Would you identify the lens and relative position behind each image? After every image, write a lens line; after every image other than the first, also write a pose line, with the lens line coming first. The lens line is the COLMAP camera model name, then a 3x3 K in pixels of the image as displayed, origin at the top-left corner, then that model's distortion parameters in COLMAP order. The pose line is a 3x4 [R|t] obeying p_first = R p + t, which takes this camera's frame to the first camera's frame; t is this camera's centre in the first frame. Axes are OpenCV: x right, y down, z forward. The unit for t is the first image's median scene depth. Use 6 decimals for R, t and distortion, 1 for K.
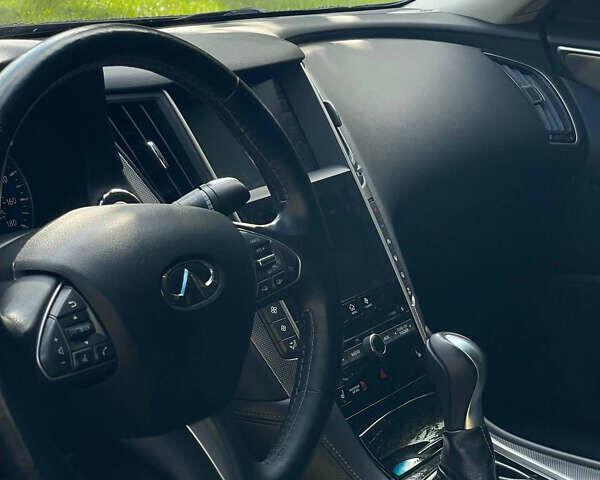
lens RADIAL K [[1461.1, 0, 299.7], [0, 1461.1, 254.7], [0, 0, 1]] dist [0.048917, 0.279217]
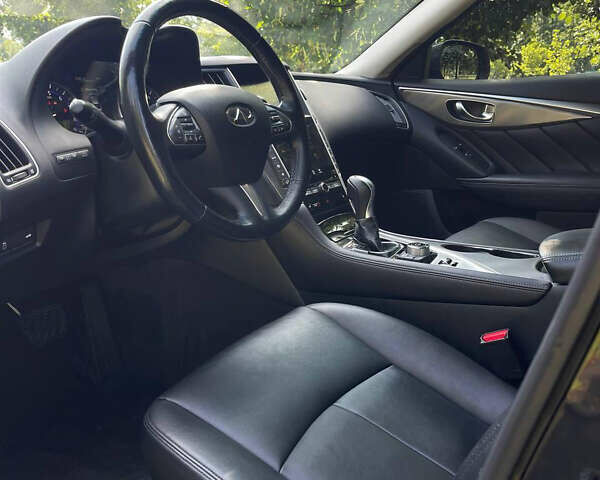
lens RADIAL K [[599.9, 0, 299.4], [0, 599.9, 240.2], [0, 0, 1]] dist [0.053783, -0.006881]
pose [[0.999598, -0.014266, 0.024501, -0.009929], [0.014736, 0.999708, -0.019129, 0.169940], [-0.024221, 0.019483, 0.999517, 0.096388]]
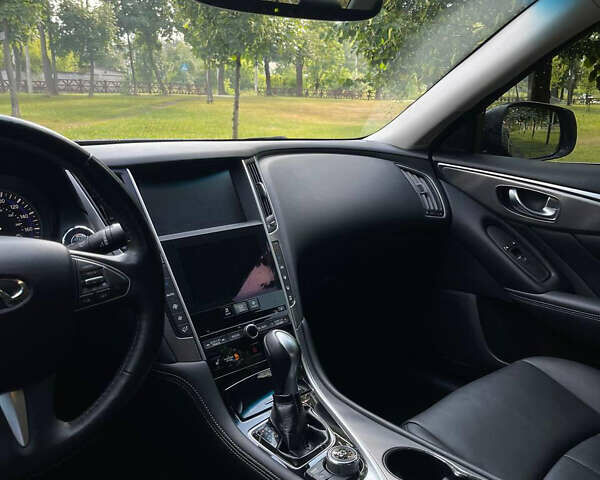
lens RADIAL K [[602.2, 0, 301.9], [0, 602.2, 233.3], [0, 0, 1]] dist [0.046299, -0.038434]
pose [[0.977099, 0.065406, -0.202482, 0.253284], [-0.072611, 0.996957, -0.028351, -0.034775], [0.200011, 0.042404, 0.978876, 0.374149]]
